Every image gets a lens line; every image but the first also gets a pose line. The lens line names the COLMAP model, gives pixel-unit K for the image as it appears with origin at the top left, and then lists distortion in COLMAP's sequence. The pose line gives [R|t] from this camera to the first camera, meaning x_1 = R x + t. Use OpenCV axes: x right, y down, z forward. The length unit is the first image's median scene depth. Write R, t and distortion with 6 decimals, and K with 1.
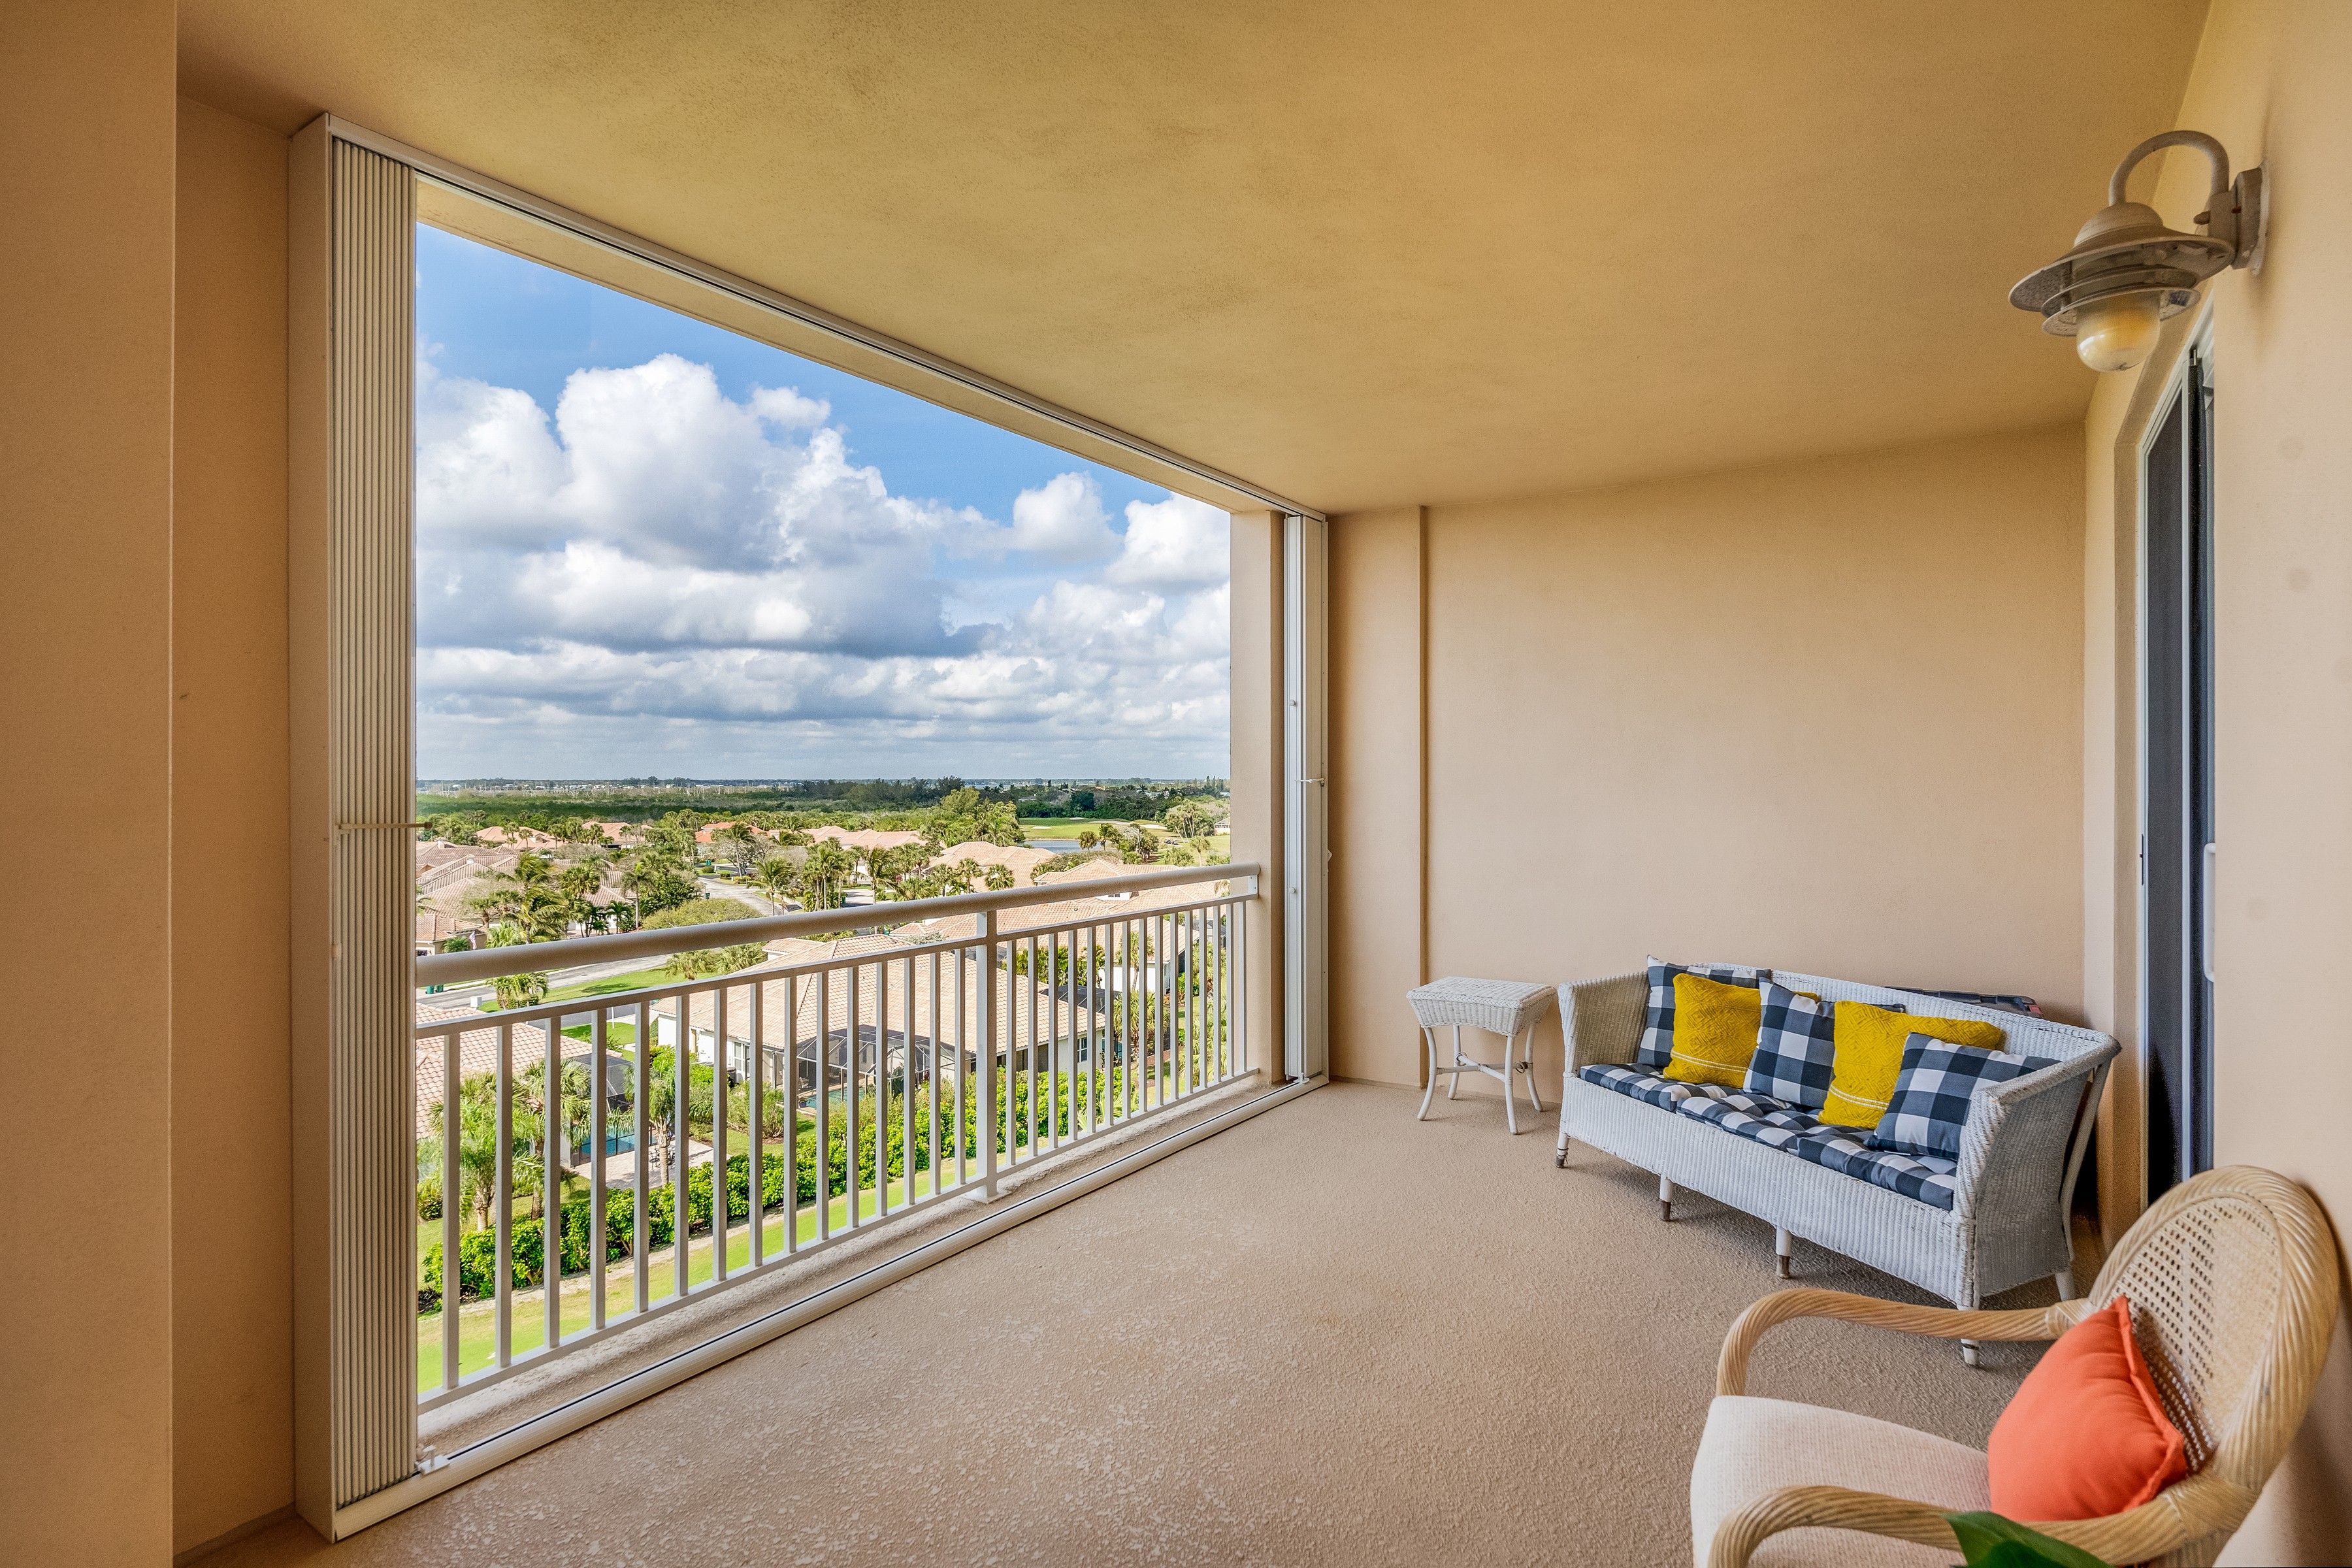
lens RADIAL K [[1220.9, 0, 1176.0], [0, 1220.9, 784.0], [0, 0, 1]] dist [0.001014, 0.000035]
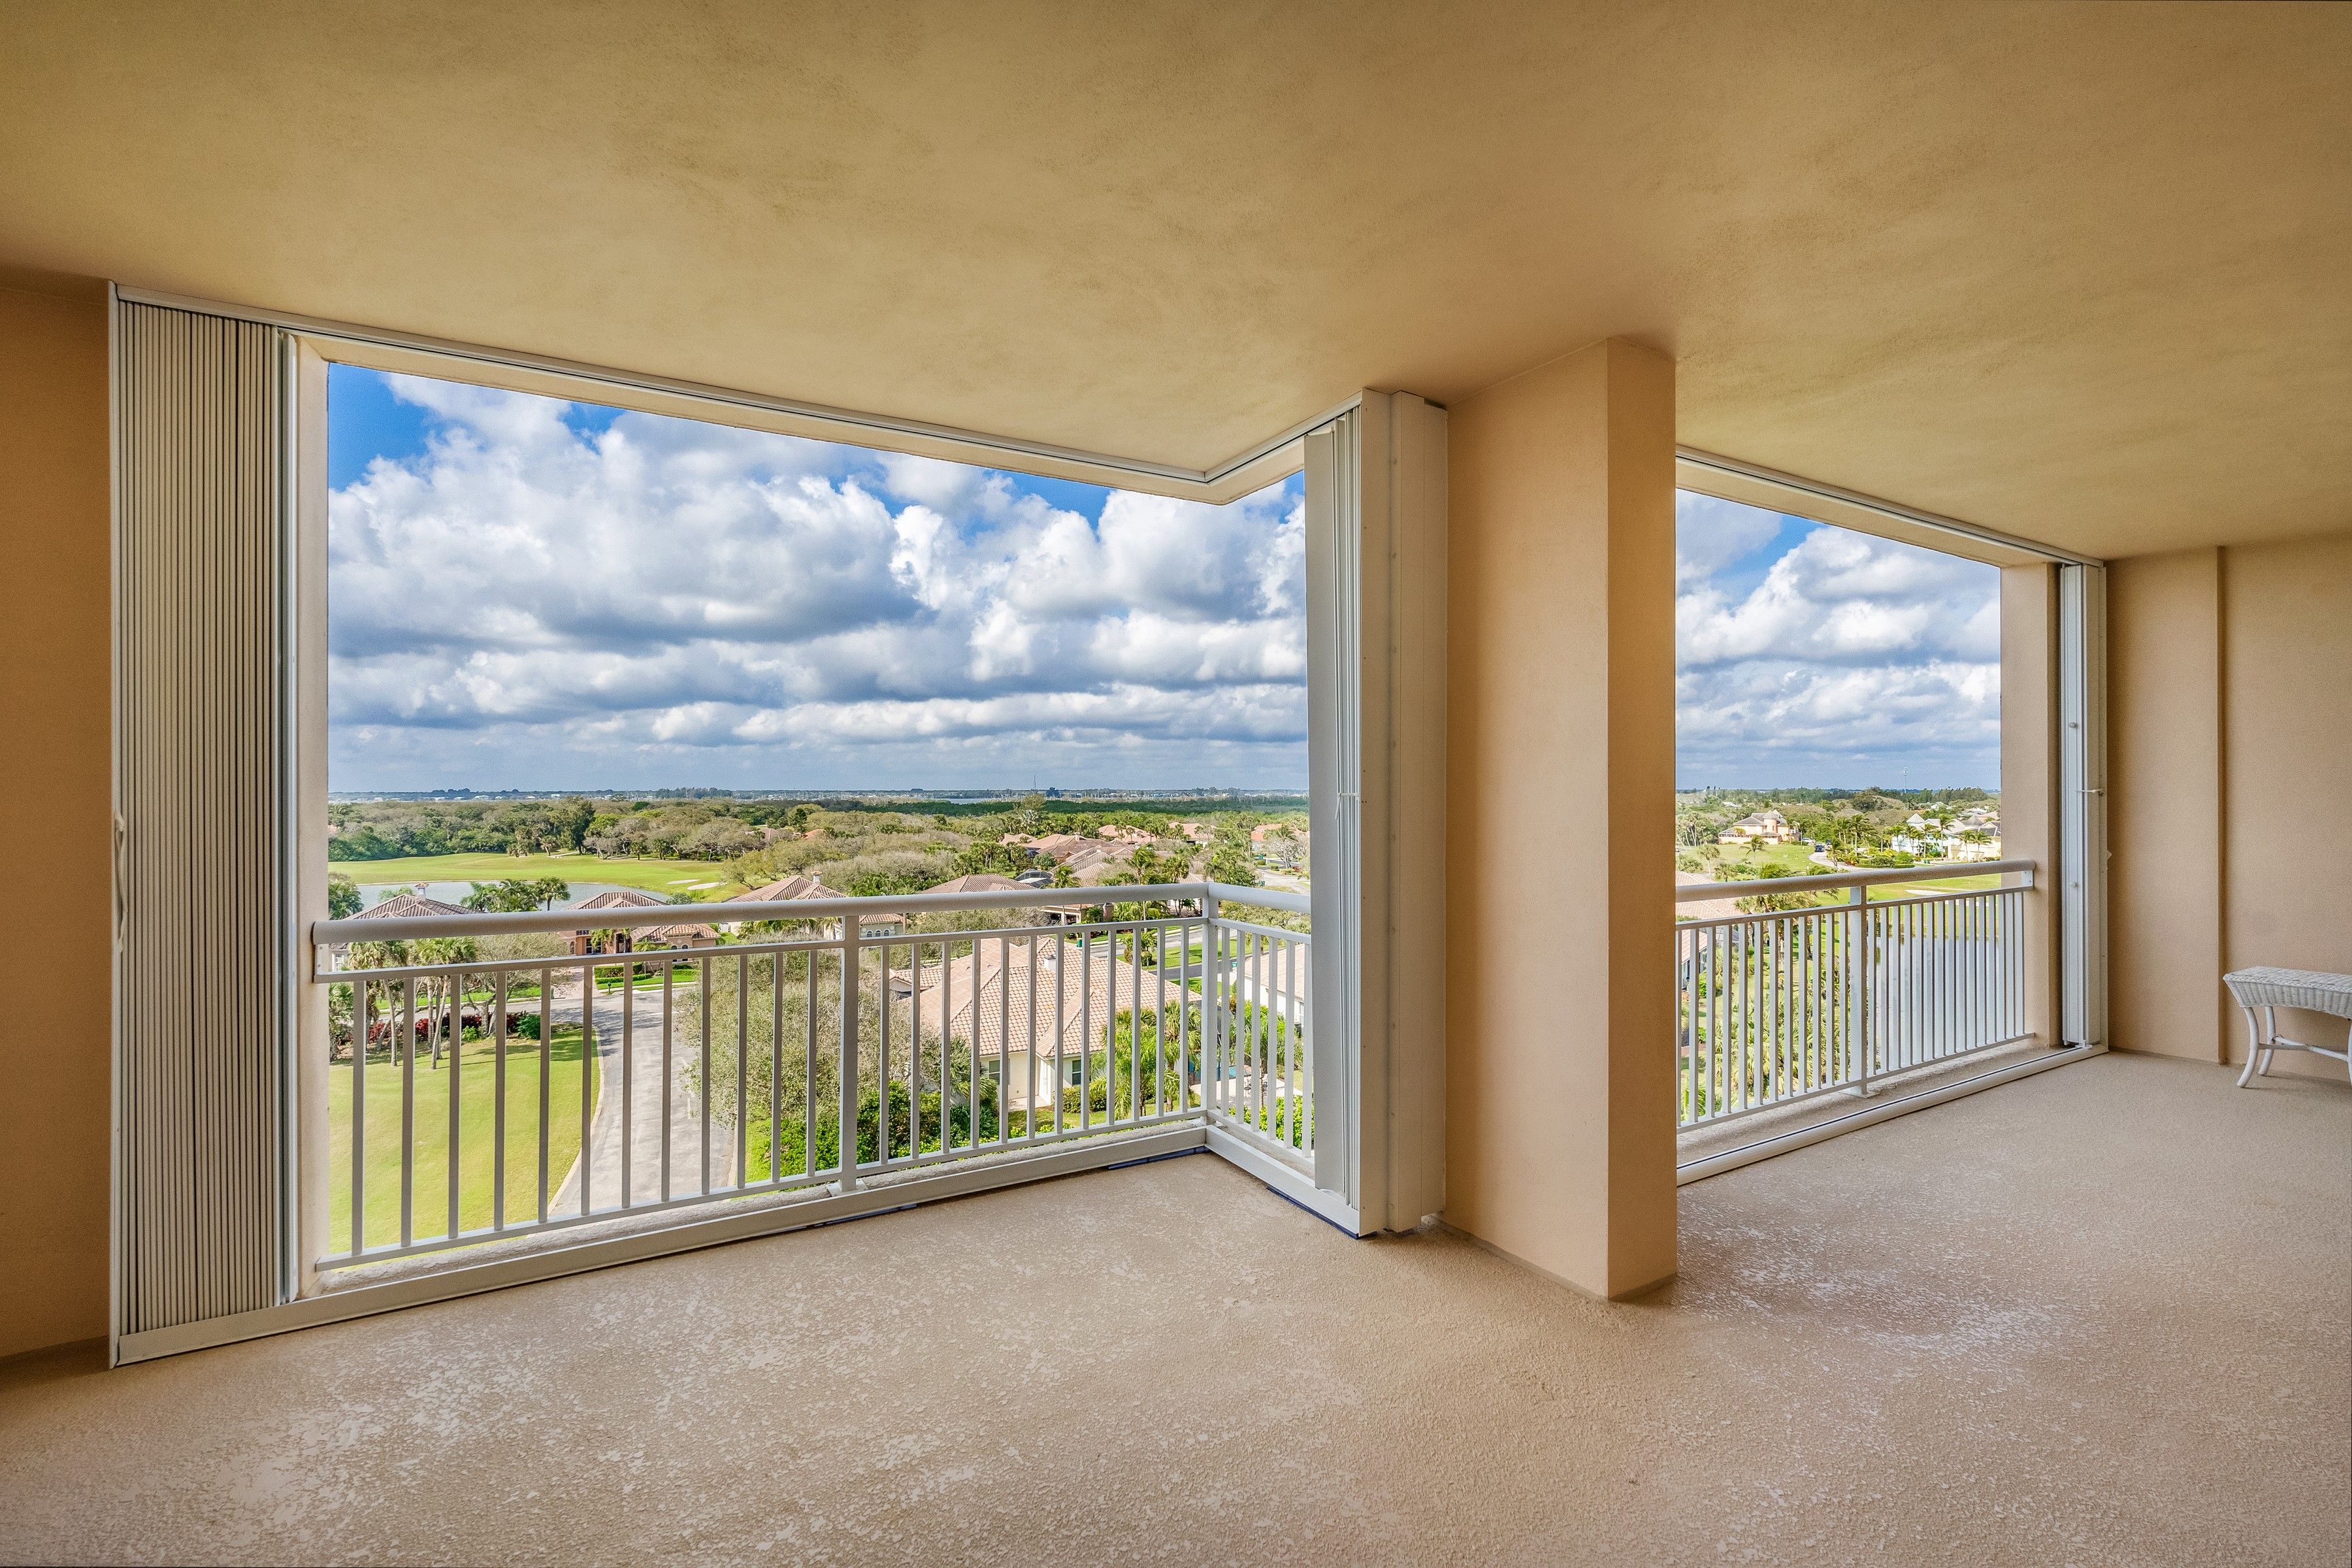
lens RADIAL K [[1049.8, 0, 1177.5], [0, 1049.8, 790.5], [0, 0, 1]] dist [-0.001606, -0.000319]
pose [[0.899409, 0.000869, -0.437107, -0.238640], [-0.002141, 0.999995, -0.002418, 0.000760], [0.437103, 0.003111, 0.899406, -0.287168]]
